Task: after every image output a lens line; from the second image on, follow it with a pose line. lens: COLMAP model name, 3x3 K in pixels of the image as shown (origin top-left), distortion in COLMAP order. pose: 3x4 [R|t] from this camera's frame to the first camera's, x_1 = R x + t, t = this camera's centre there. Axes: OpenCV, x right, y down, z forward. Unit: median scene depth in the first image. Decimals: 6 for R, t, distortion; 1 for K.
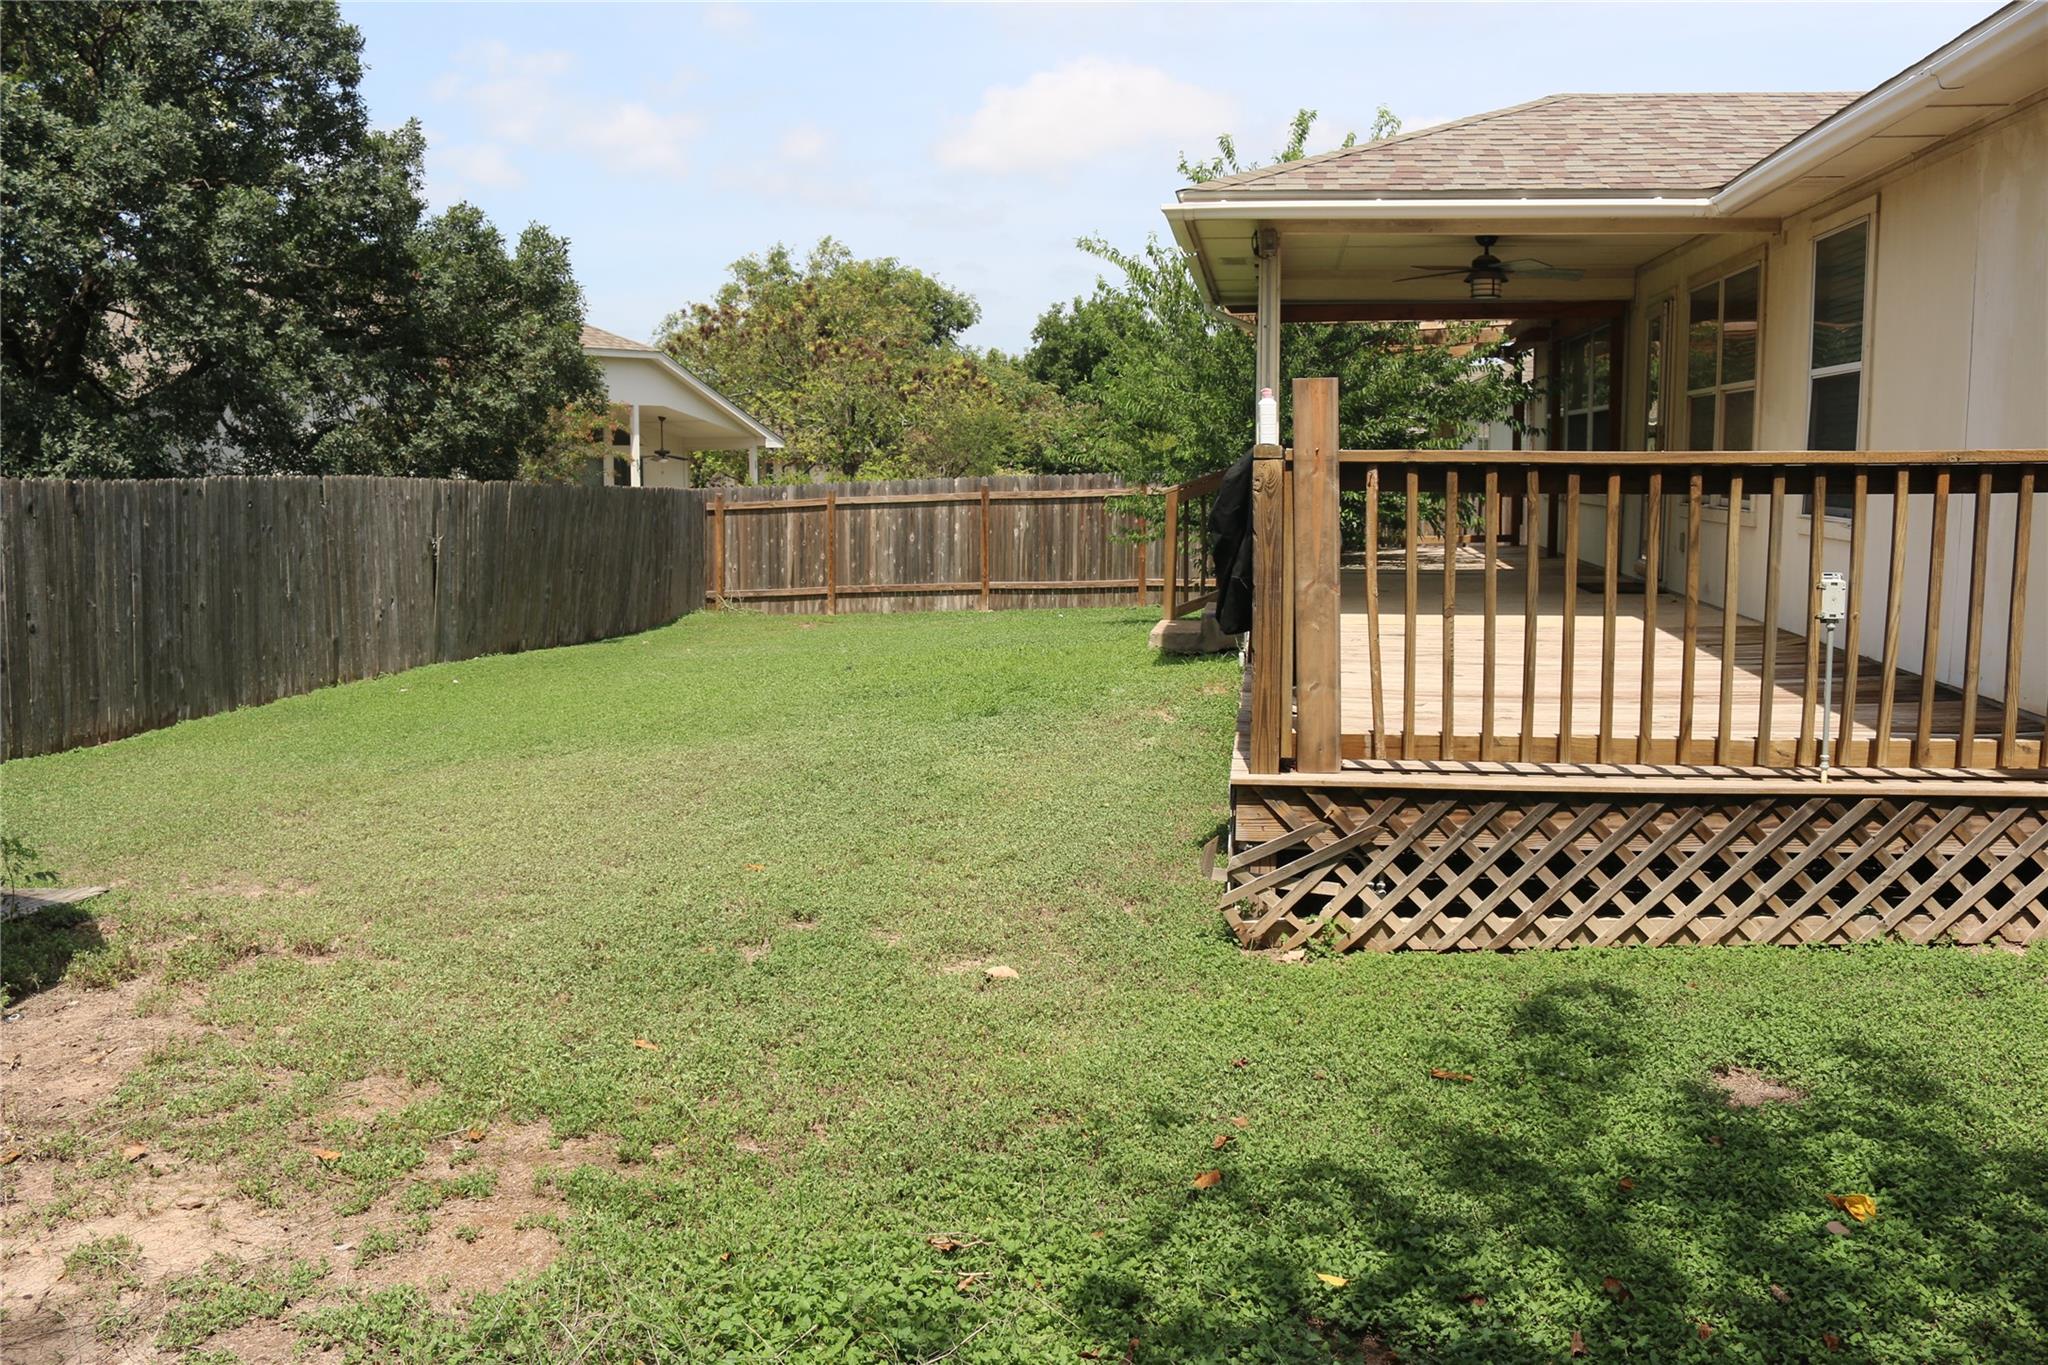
lens RADIAL K [[1723.1, 0, 1023.8], [0, 1723.1, 686.0], [0, 0, 1]] dist [-0.068461, 0.013746]
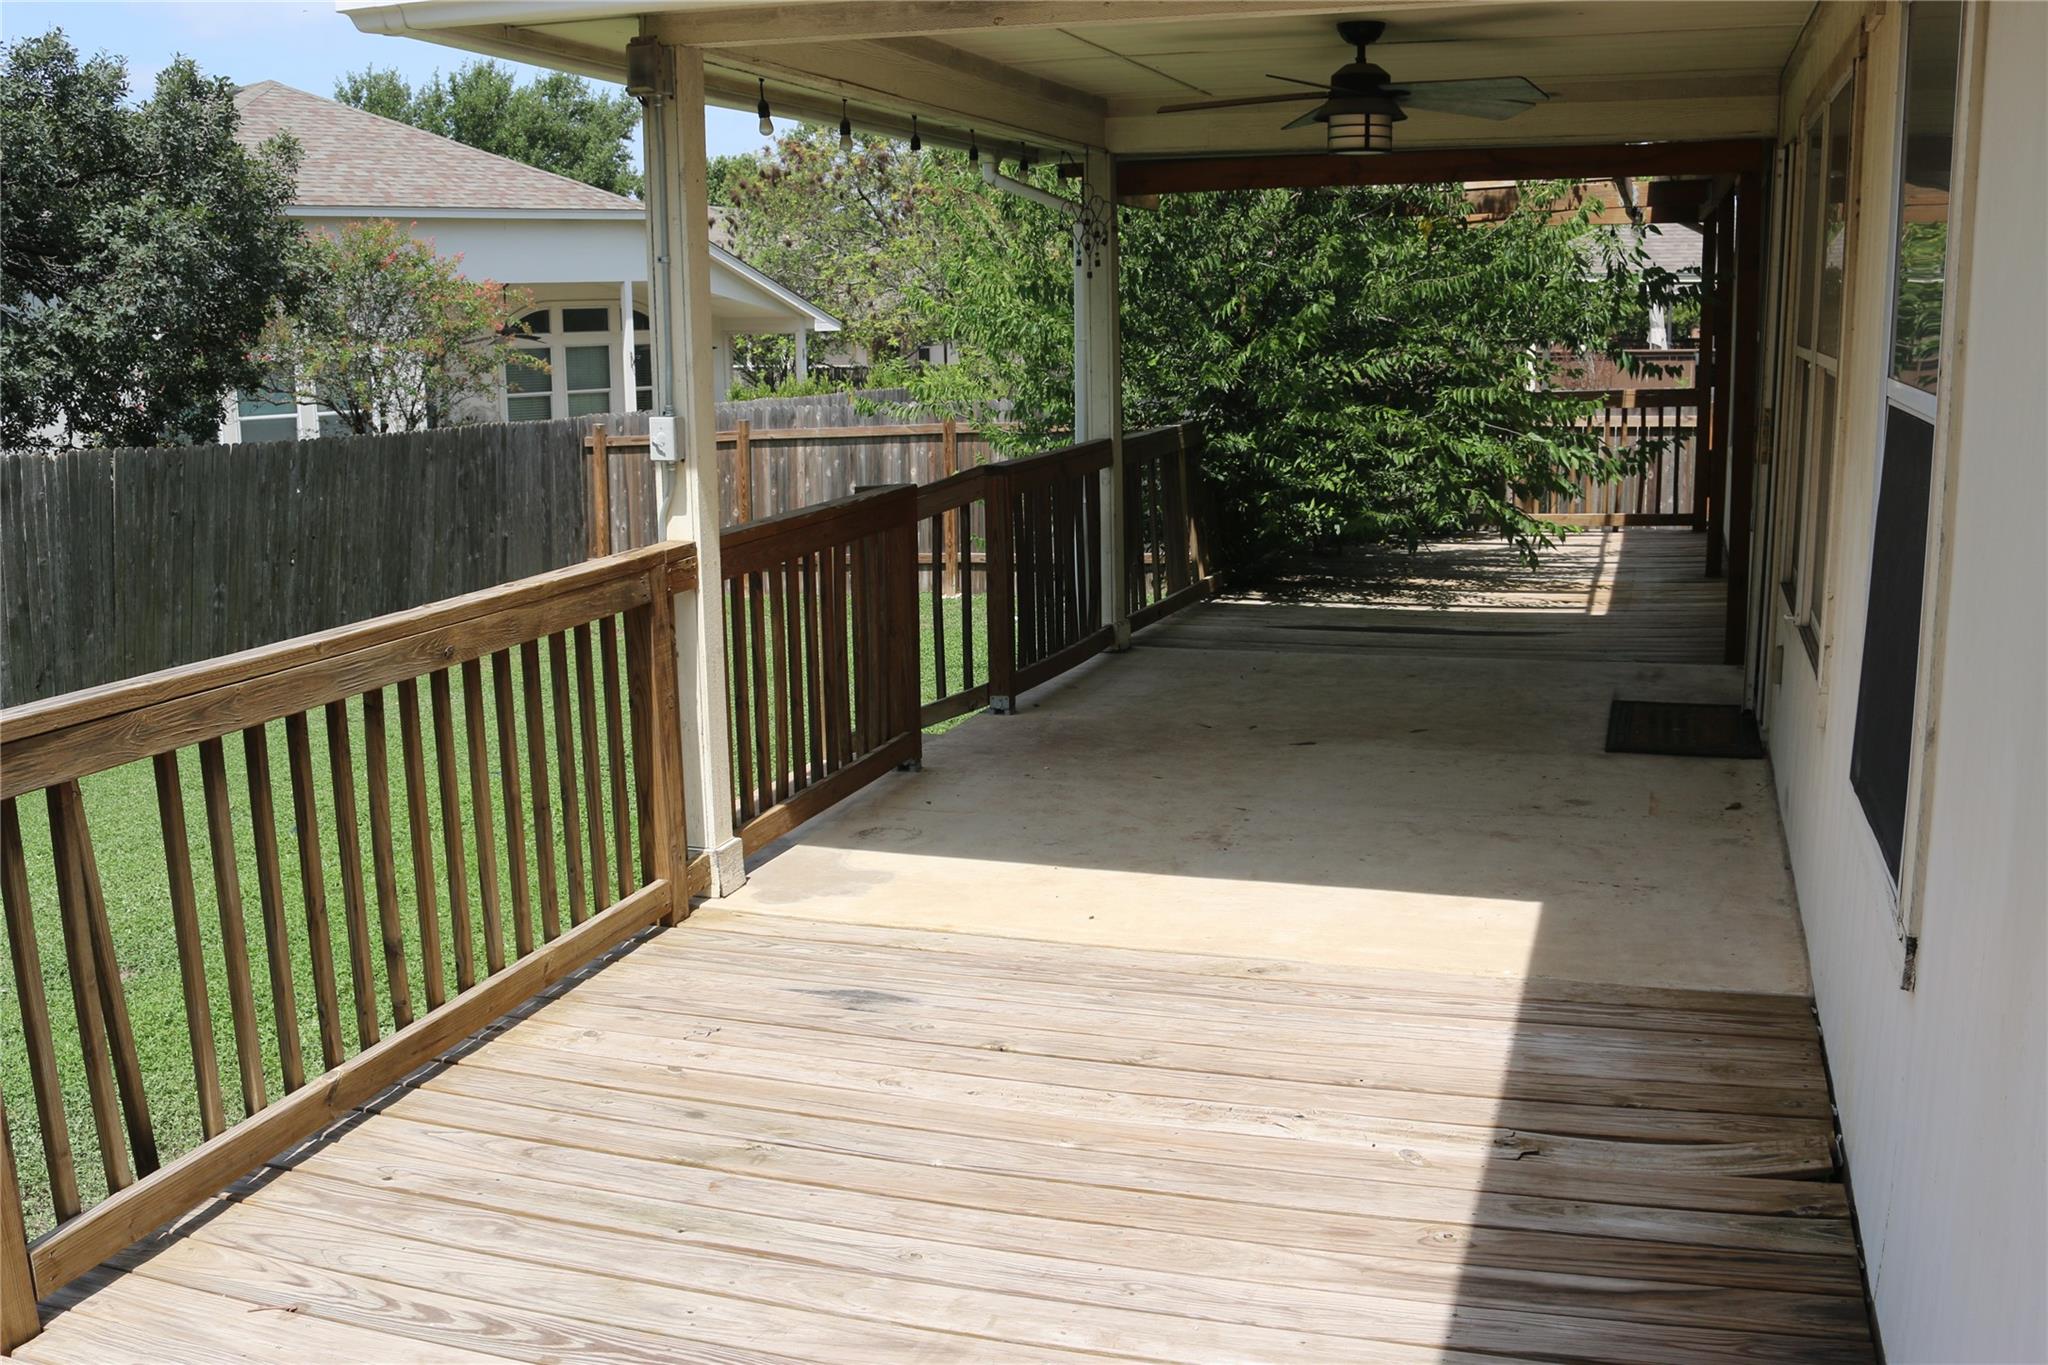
lens RADIAL K [[1973.9, 0, 1026.4], [0, 1973.9, 680.4], [0, 0, 1]] dist [-0.052383, 0.000000]
pose [[0.984911, 0.017874, -0.172136, 0.144447], [-0.007498, 0.998126, 0.060739, -0.057451], [0.172899, -0.058532, 0.983199, 0.221527]]
